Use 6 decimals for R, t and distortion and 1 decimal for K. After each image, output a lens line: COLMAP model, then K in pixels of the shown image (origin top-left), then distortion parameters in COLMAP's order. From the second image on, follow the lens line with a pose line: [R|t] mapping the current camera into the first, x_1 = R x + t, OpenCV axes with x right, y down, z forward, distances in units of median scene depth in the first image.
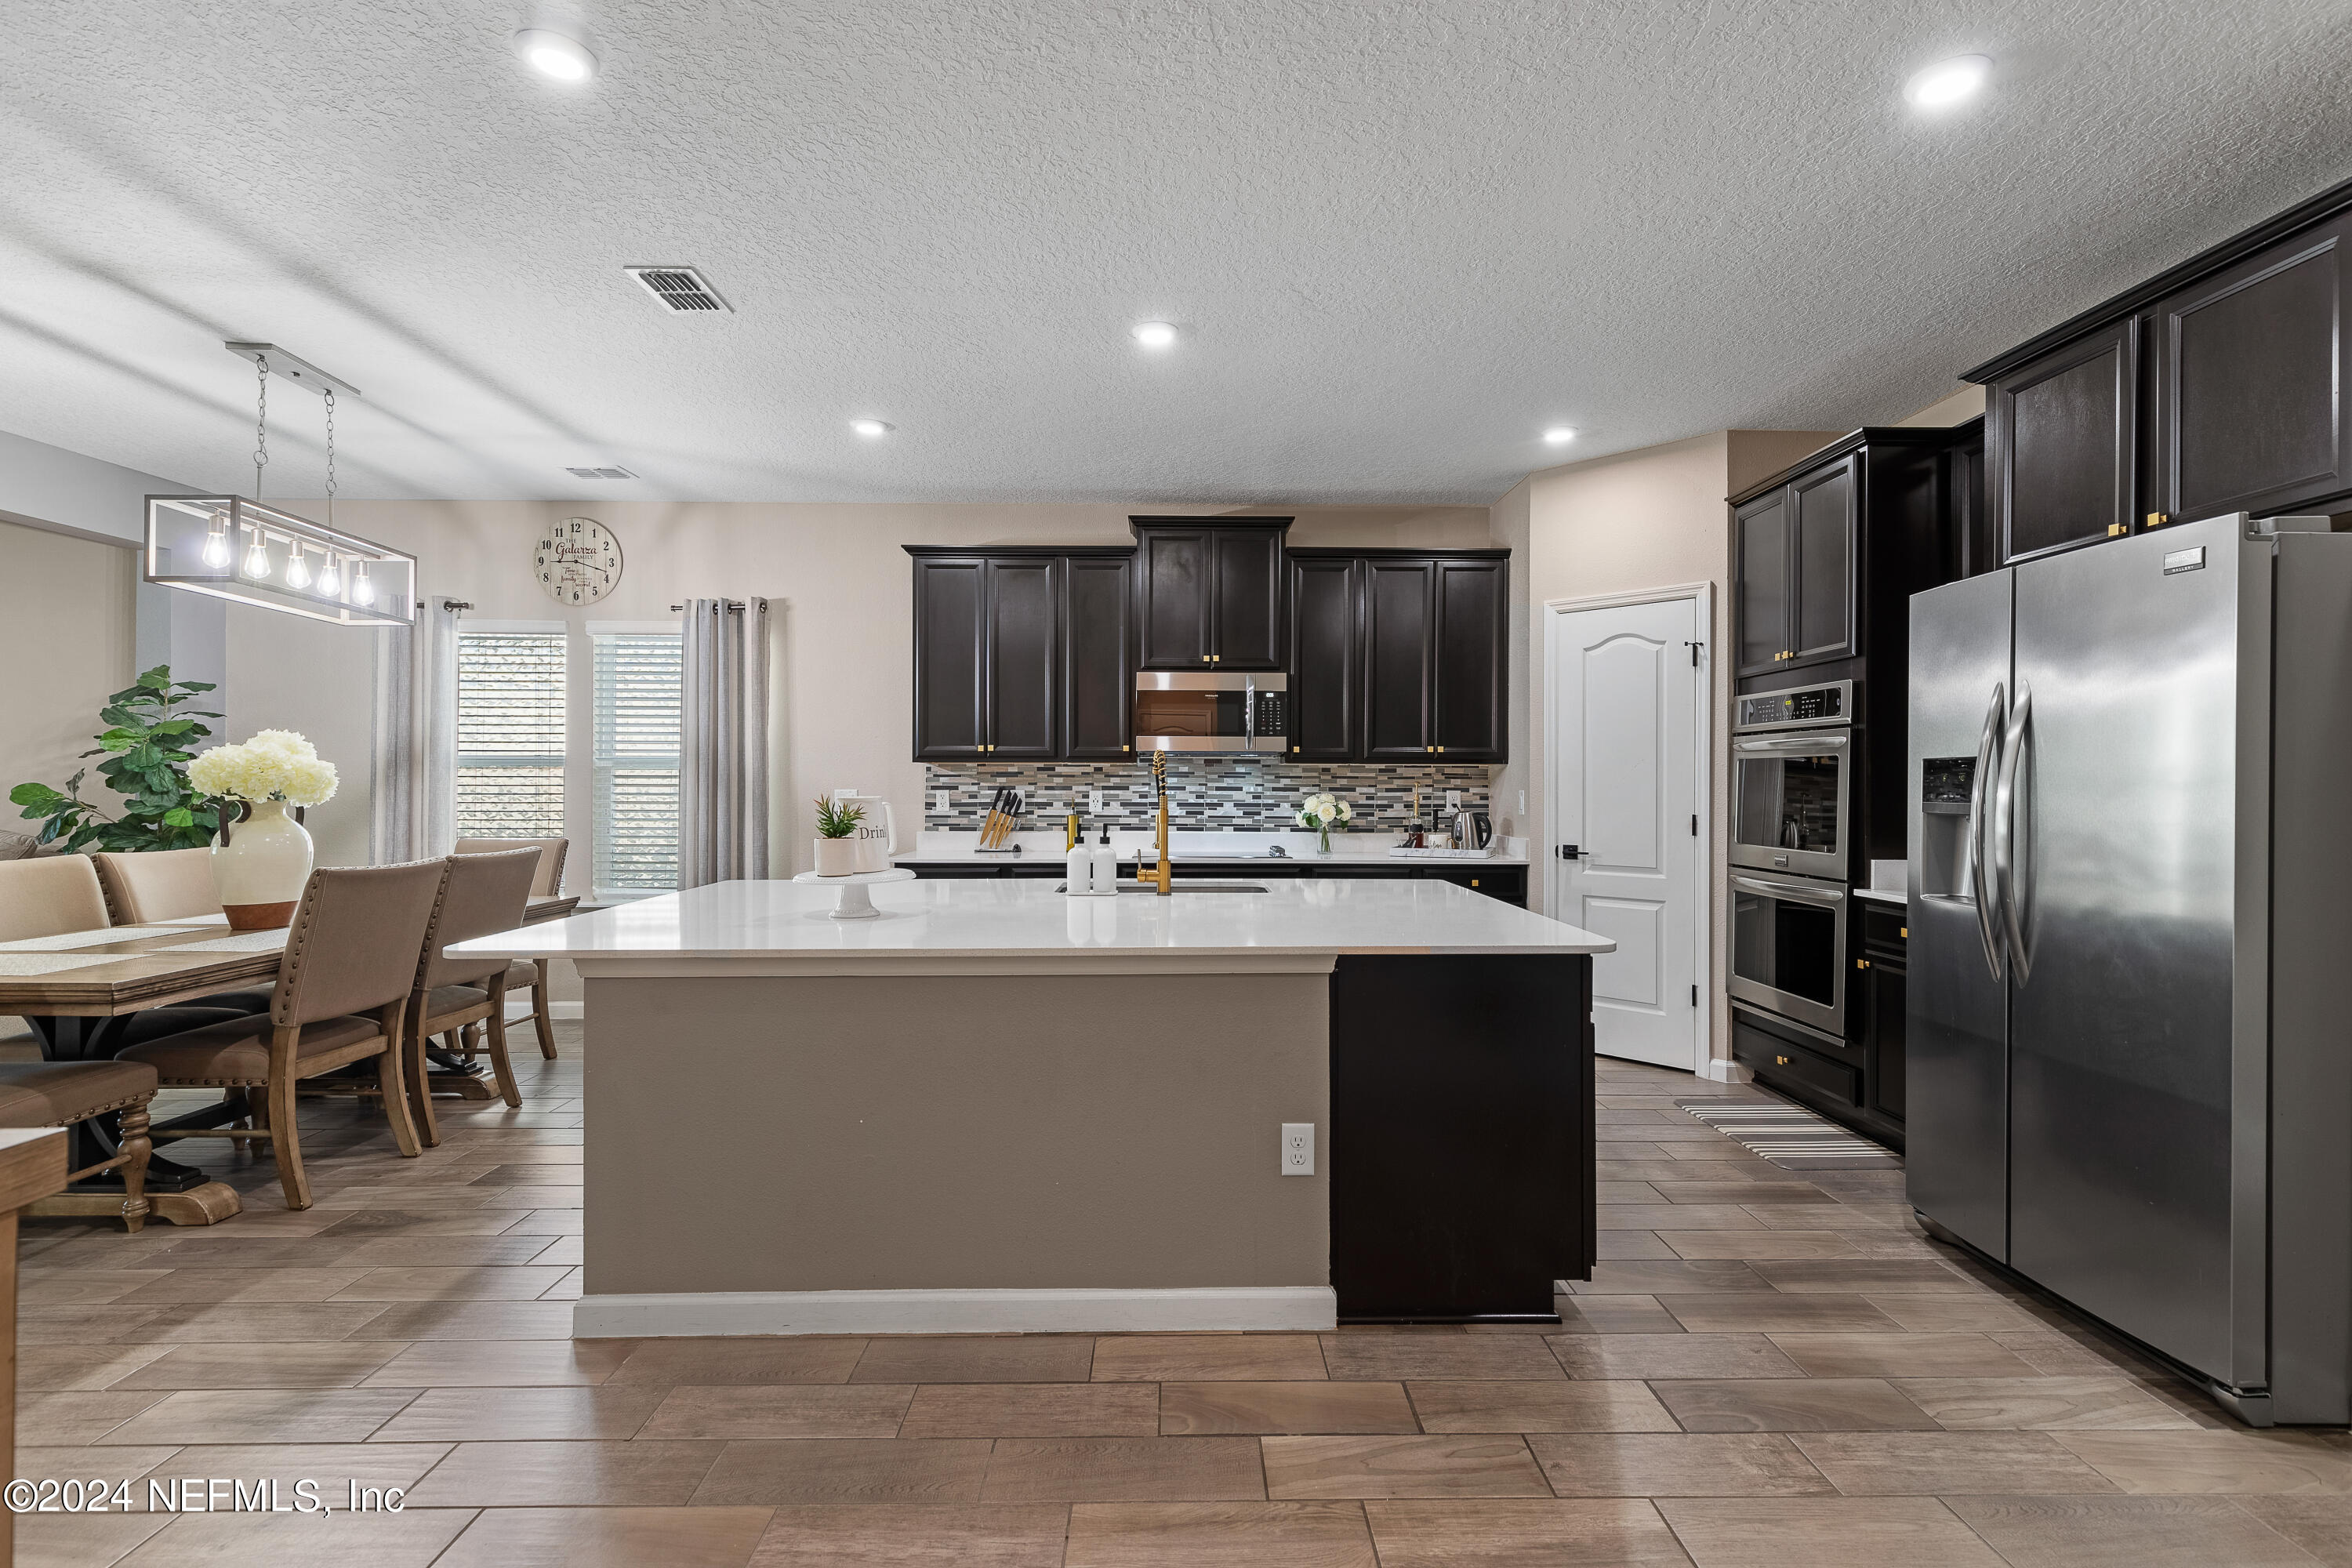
lens RADIAL K [[1061.7, 0, 1187.3], [0, 1061.7, 788.3], [0, 0, 1]] dist [0.006593, -0.000968]
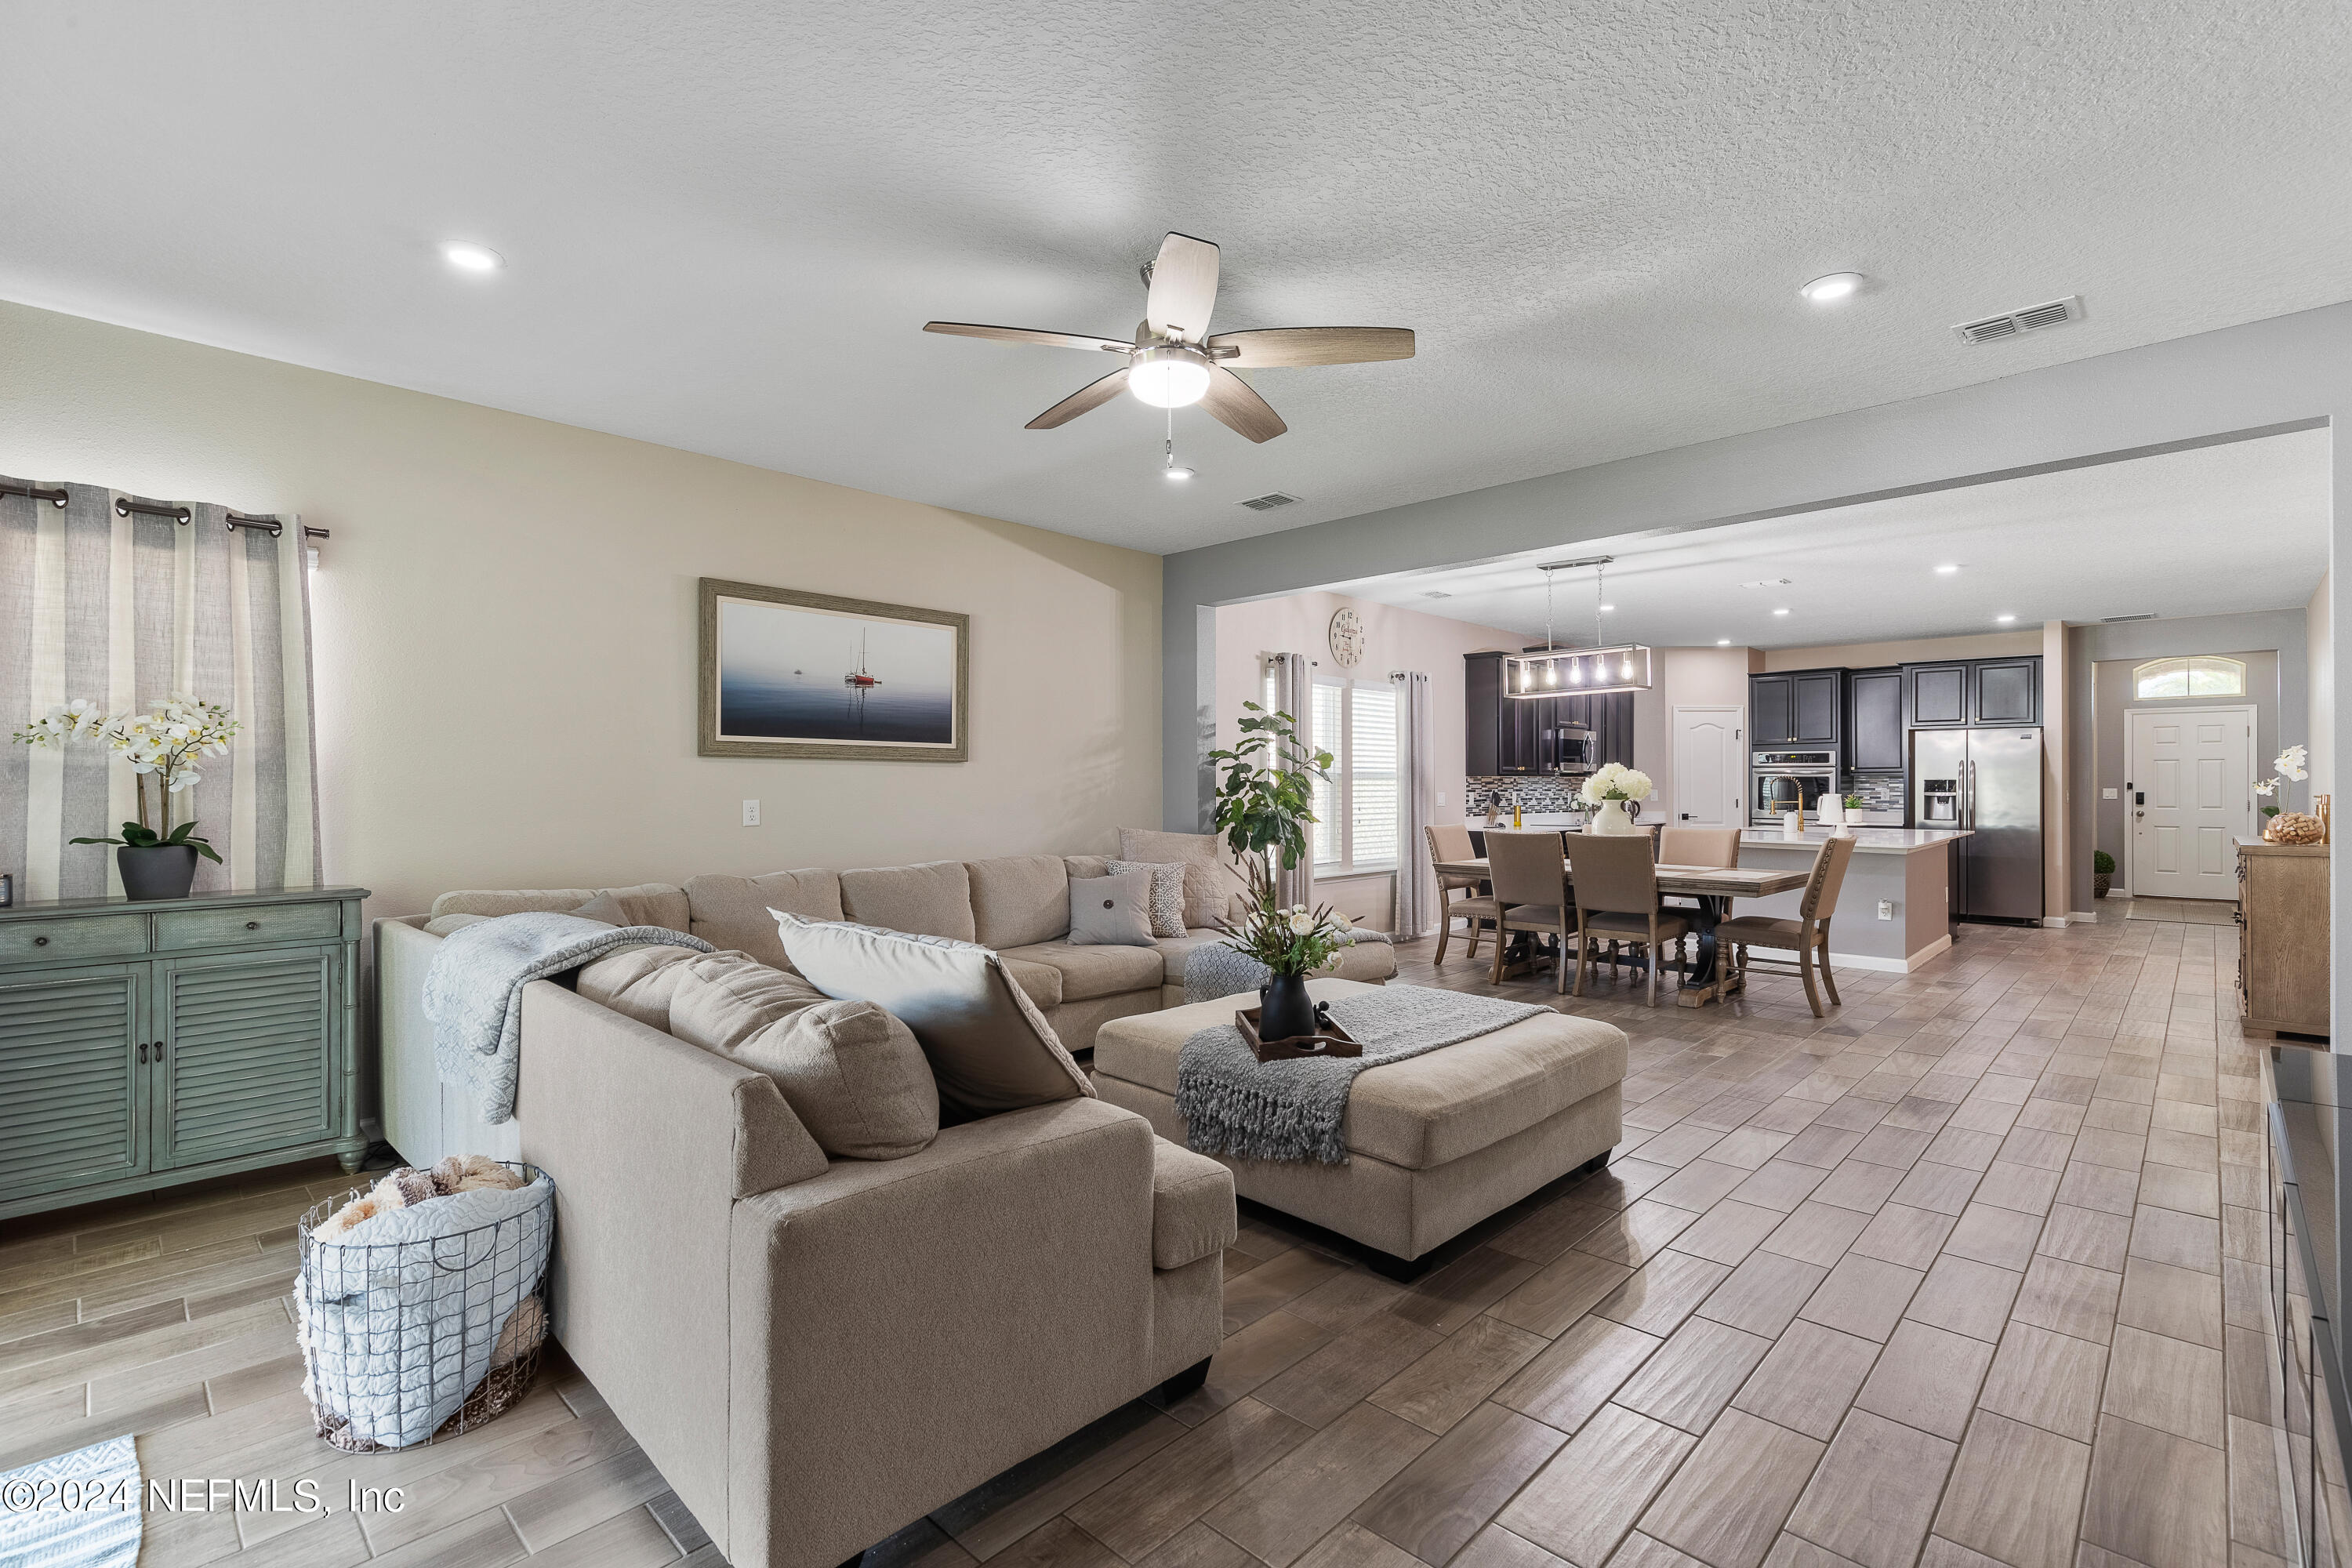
lens RADIAL K [[1052.5, 0, 1180.4], [0, 1052.5, 778.1], [0, 0, 1]] dist [0.004382, -0.000305]
pose [[0.708385, -0.000350, 0.705826, -1.809908], [0.006467, 0.999961, -0.005994, -0.014525], [-0.705796, 0.008811, 0.708360, 0.148369]]
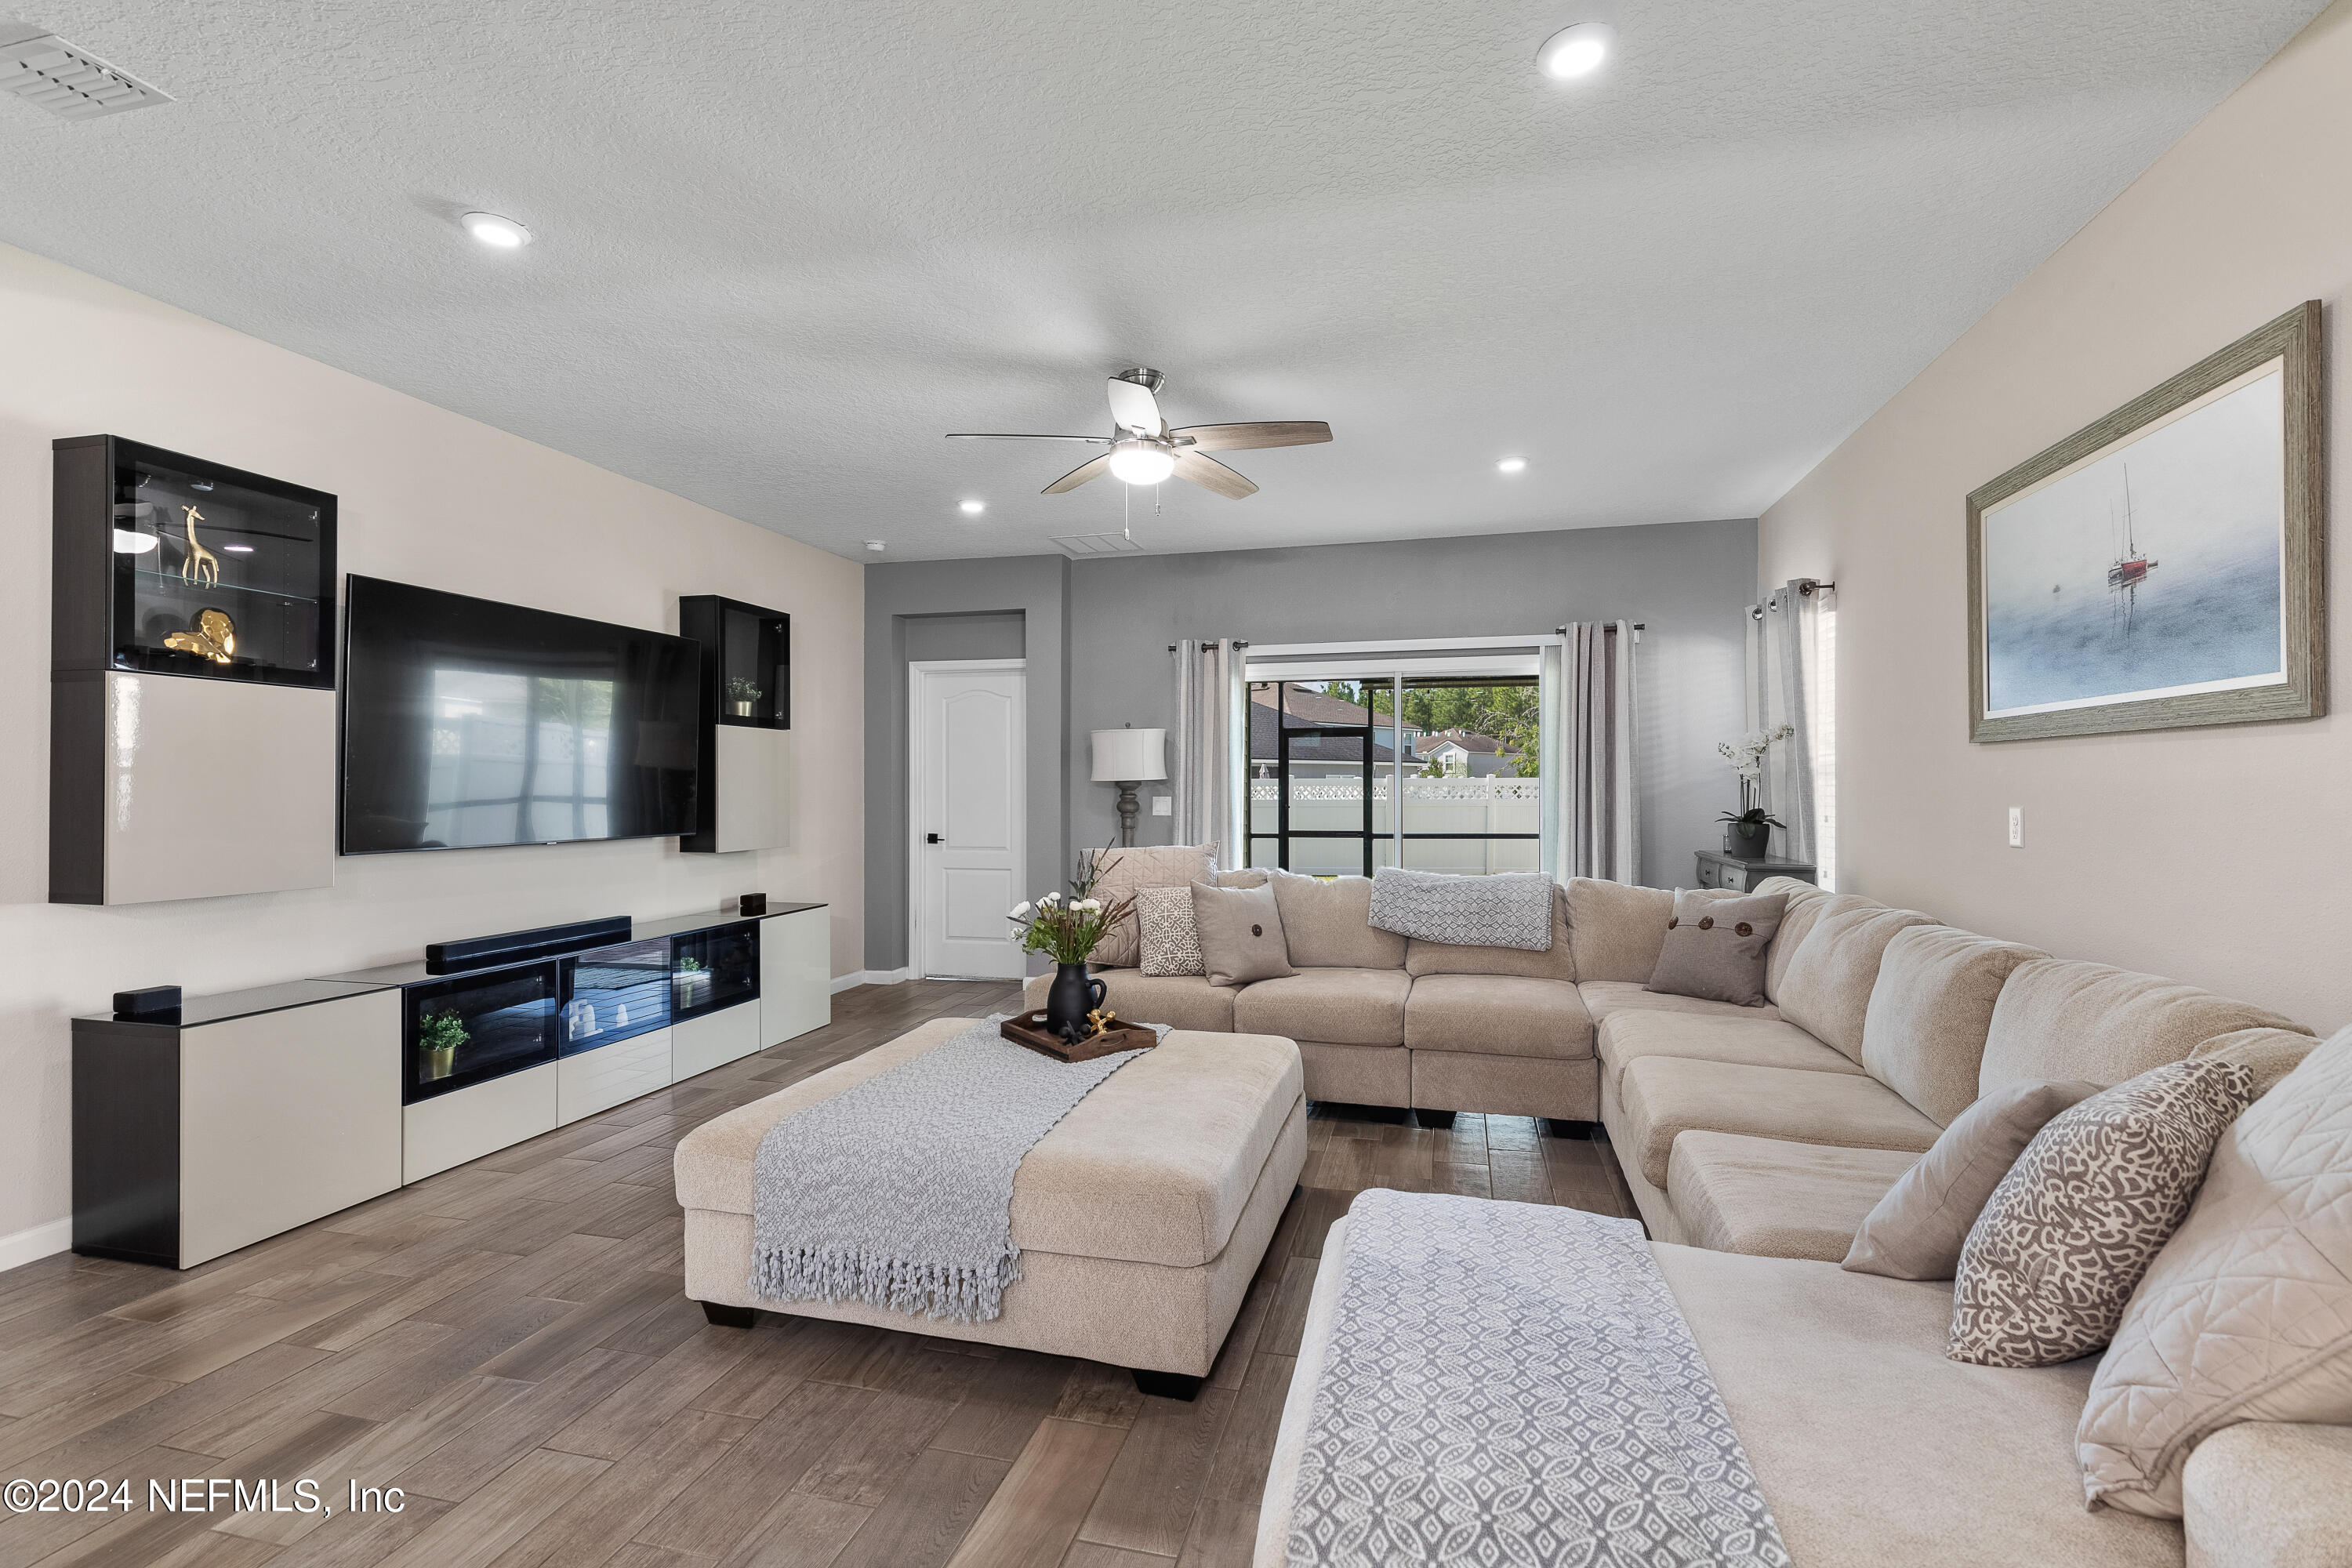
lens RADIAL K [[1064.8, 0, 1184.6], [0, 1064.8, 765.9], [0, 0, 1]] dist [0.010313, -0.001158]
pose [[-0.262701, -0.023101, -0.964601, -0.769306], [-0.004021, 0.999731, -0.022847, -0.010864], [0.964869, -0.002123, -0.262723, 0.743718]]
